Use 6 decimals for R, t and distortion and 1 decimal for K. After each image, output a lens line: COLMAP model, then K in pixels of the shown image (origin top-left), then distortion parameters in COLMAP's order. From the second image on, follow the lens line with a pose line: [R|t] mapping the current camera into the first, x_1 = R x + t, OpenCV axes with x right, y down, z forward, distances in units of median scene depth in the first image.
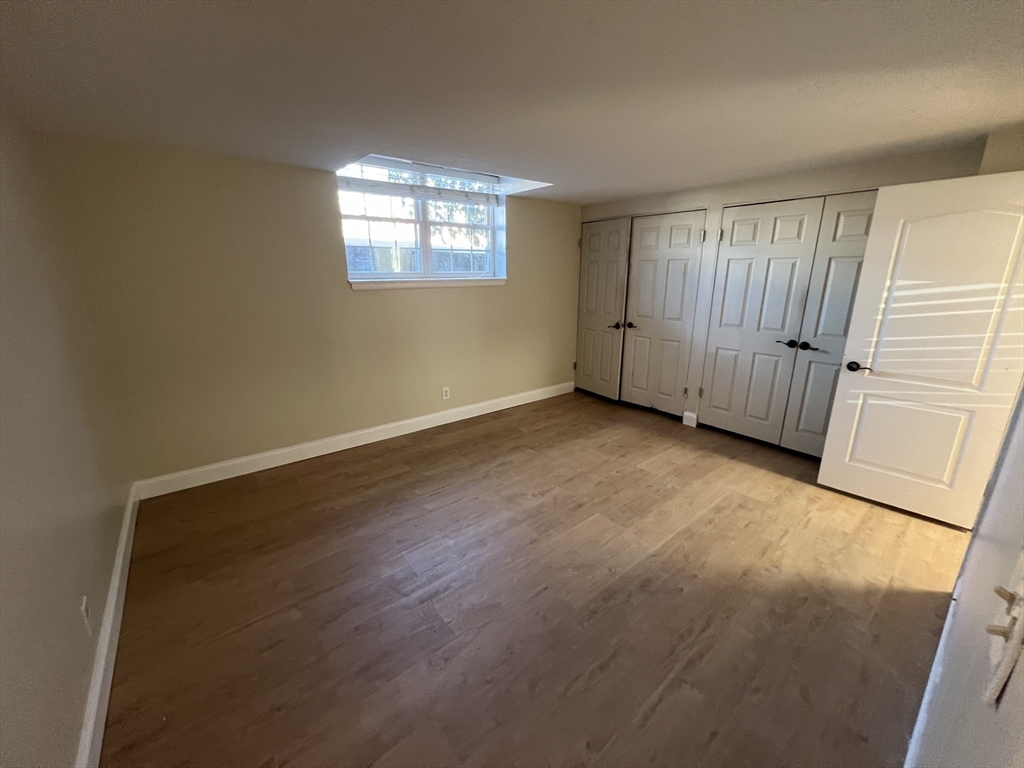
lens RADIAL K [[408.8, 0, 508.8], [0, 408.8, 382.6], [0, 0, 1]] dist [-0.001521, 0.000221]
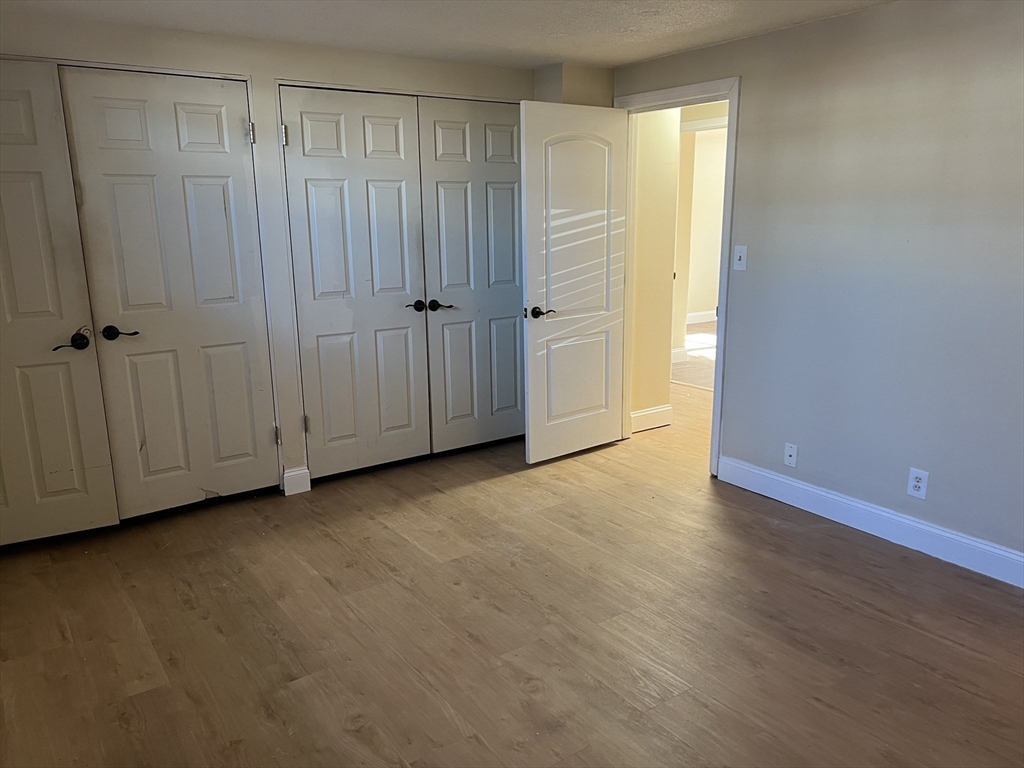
lens RADIAL K [[764.7, 0, 513.5], [0, 764.7, 387.5], [0, 0, 1]] dist [0.094186, -0.131551]
pose [[0.062117, -0.223958, 0.972617, -0.588621], [0.275578, 0.940465, 0.198955, -0.177670], [-0.959270, 0.255673, 0.120136, 0.720172]]
